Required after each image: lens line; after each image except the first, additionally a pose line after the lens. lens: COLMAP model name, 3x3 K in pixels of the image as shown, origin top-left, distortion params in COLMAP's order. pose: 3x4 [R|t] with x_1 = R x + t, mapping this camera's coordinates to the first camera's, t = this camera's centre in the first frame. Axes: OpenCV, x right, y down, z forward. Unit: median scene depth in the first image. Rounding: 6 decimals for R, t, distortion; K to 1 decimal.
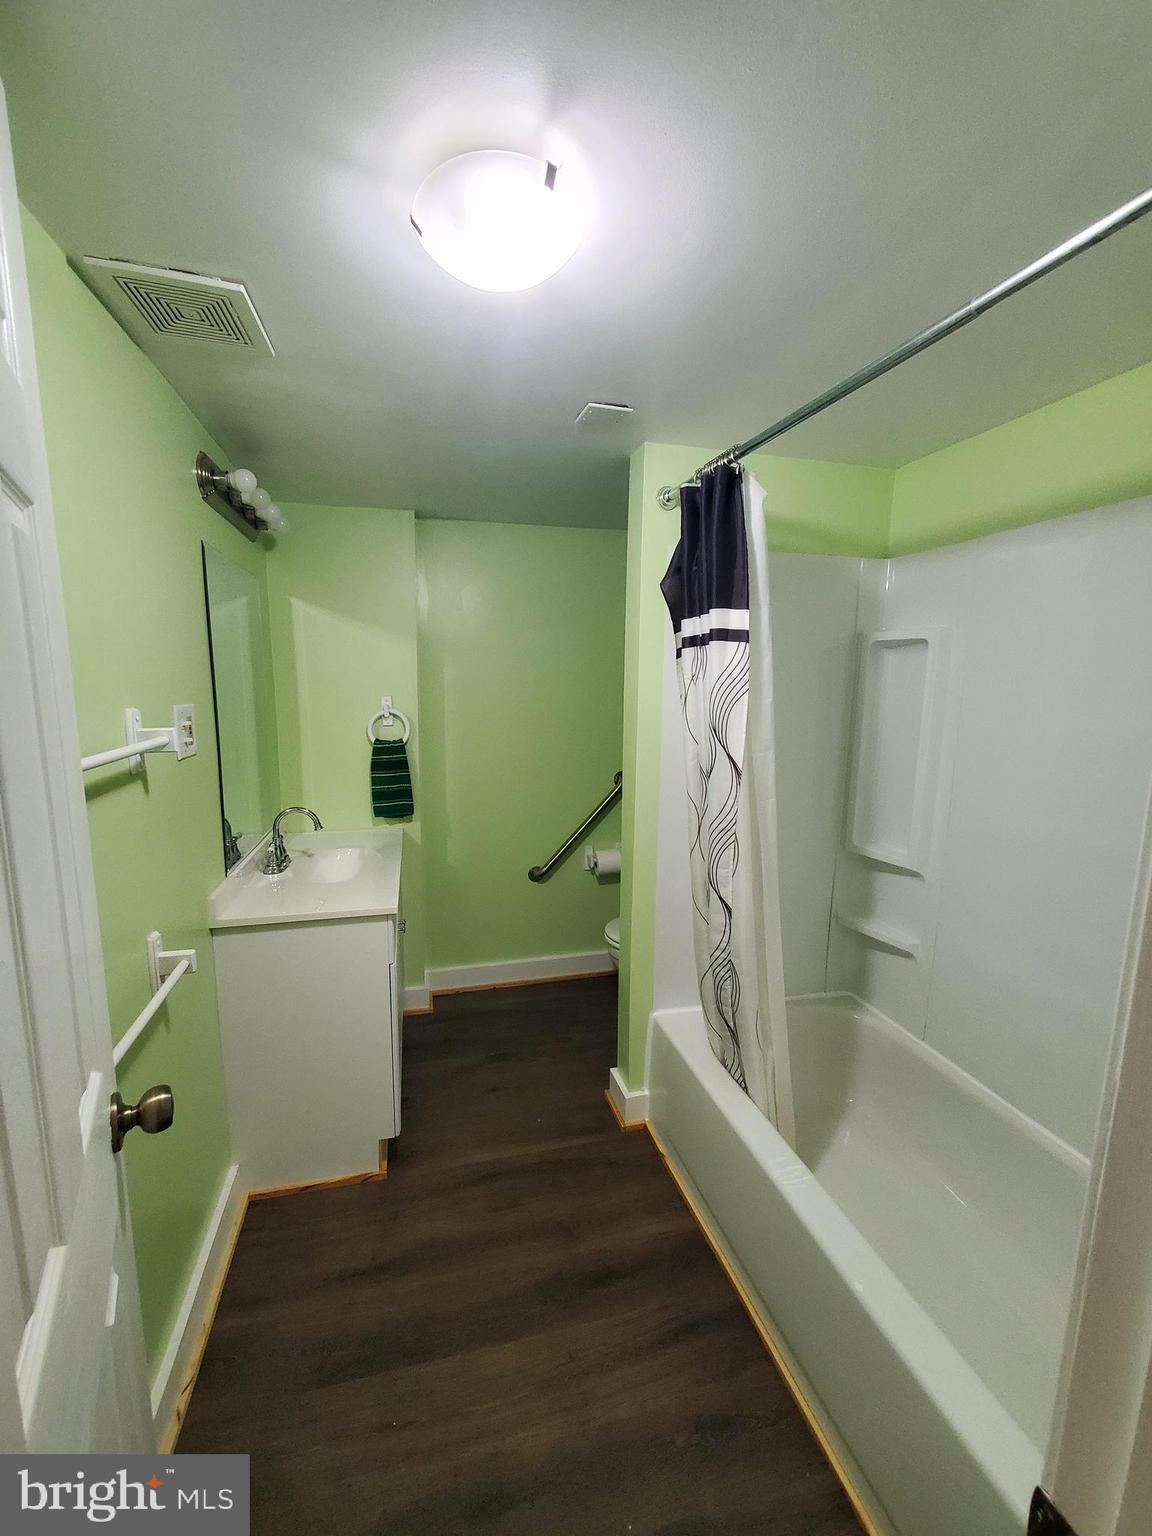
lens RADIAL K [[608.2, 0, 564.1], [0, 608.2, 768.2], [0, 0, 1]] dist [-0.002305, -0.000136]
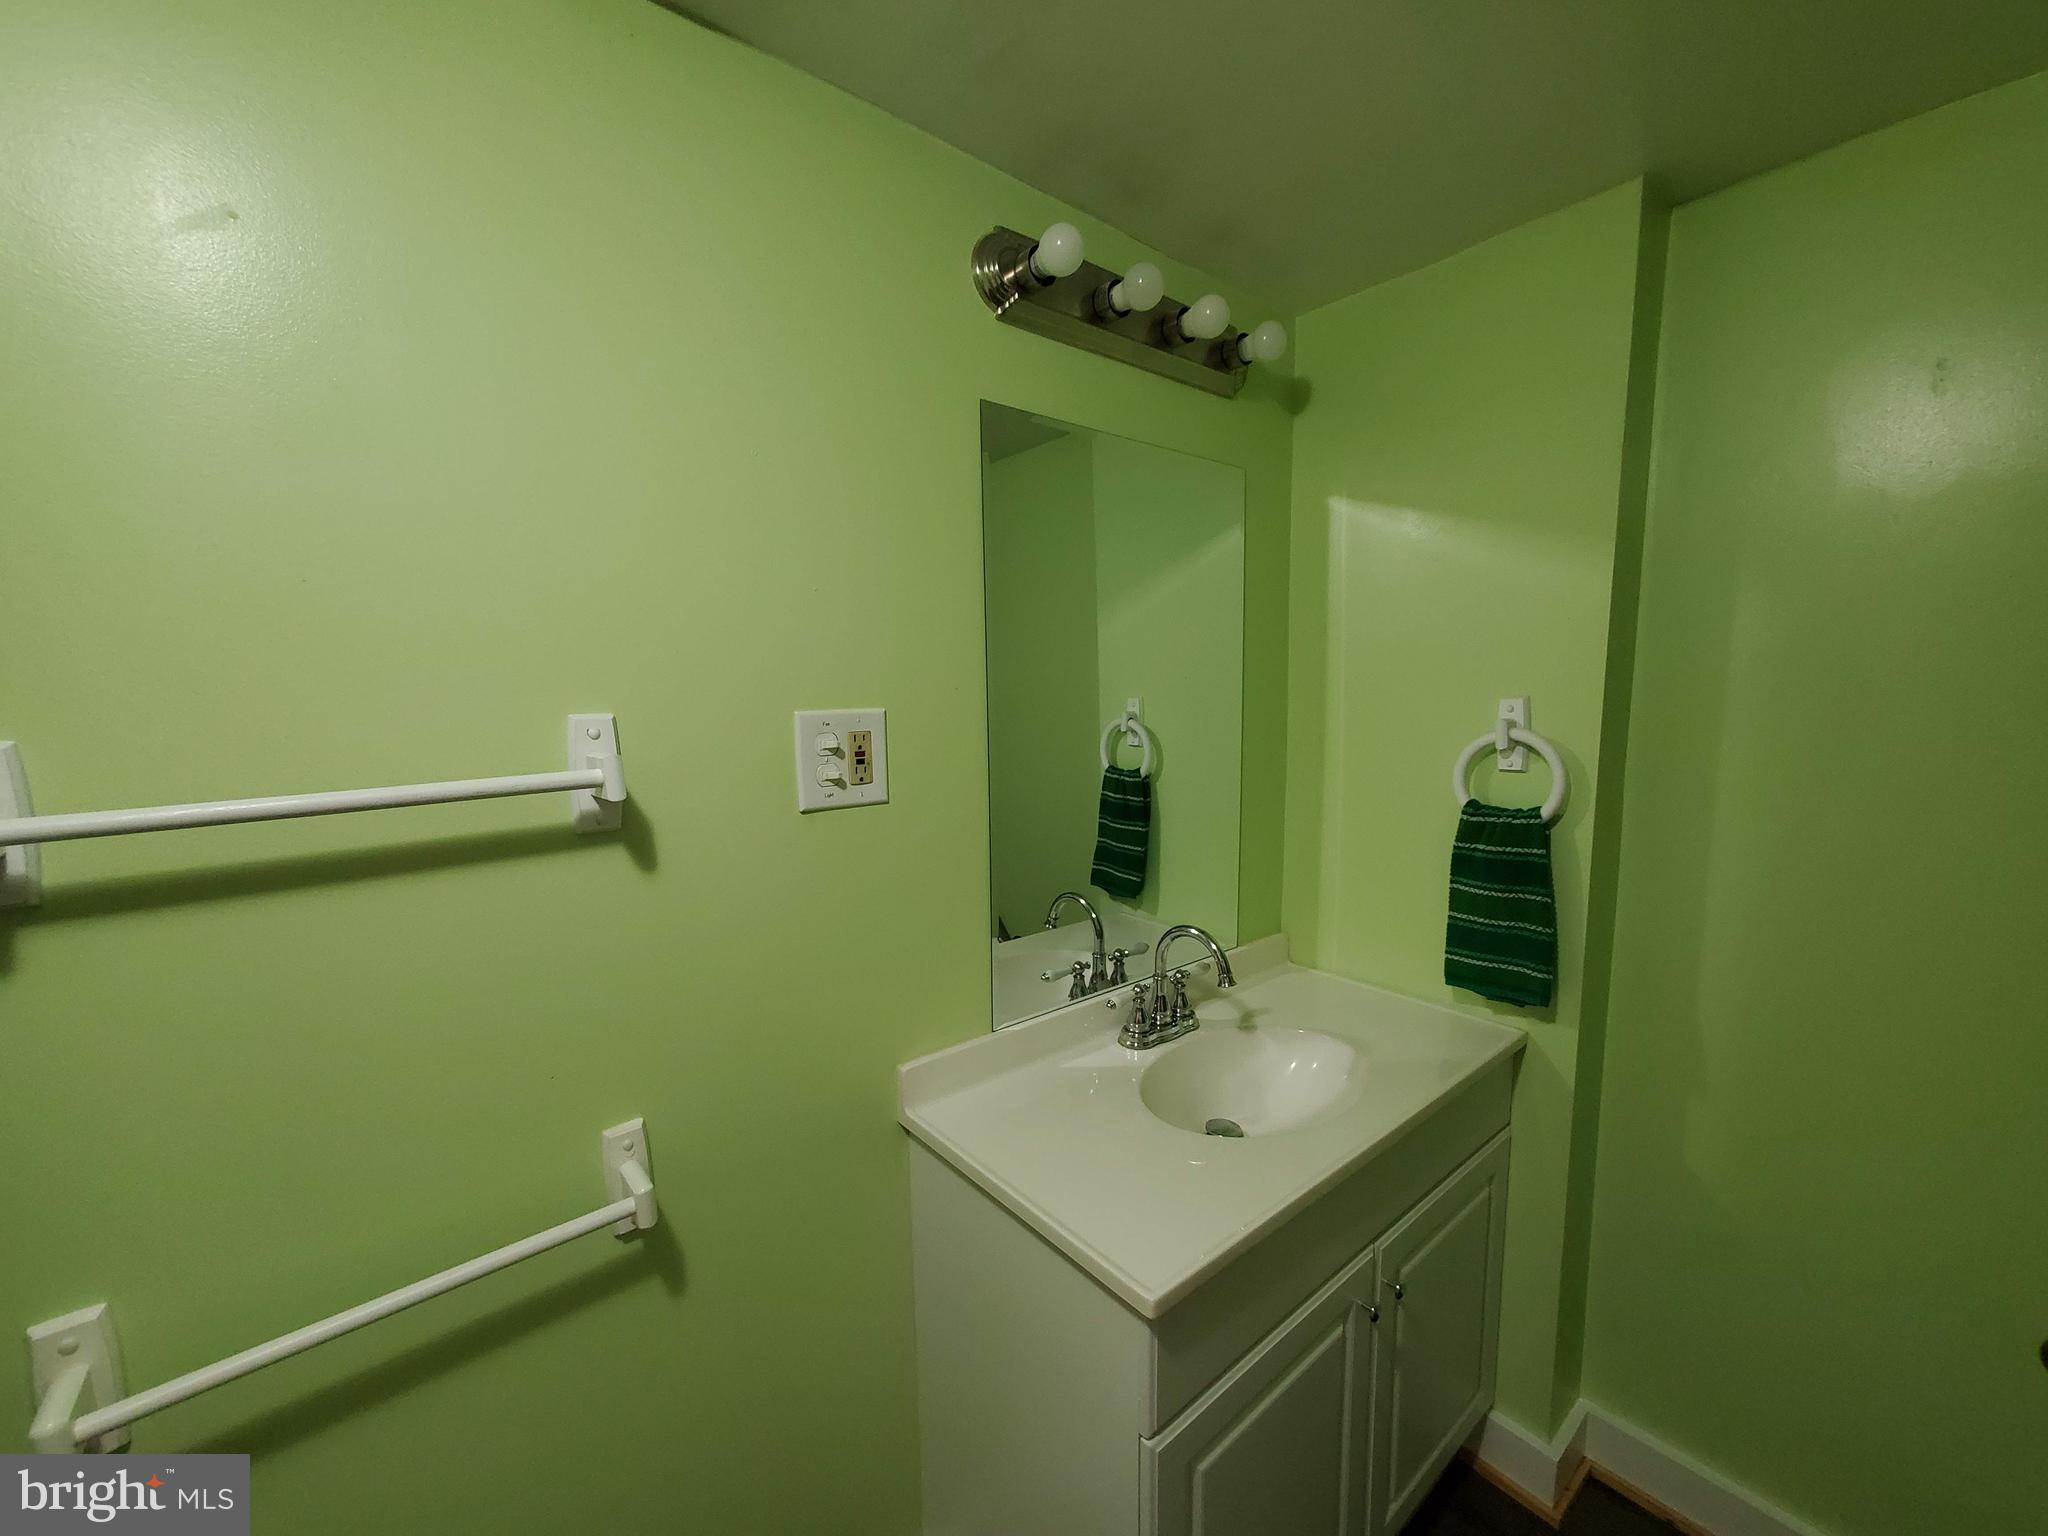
lens RADIAL K [[811.0, 0, 1017.6], [0, 811.0, 779.1], [0, 0, 1]] dist [-0.002305, -0.000136]
pose [[0.438499, 0.097528, -0.893424, 0.046266], [-0.114290, 0.992075, 0.052202, -0.056114], [0.891435, 0.079219, 0.446170, 0.474749]]
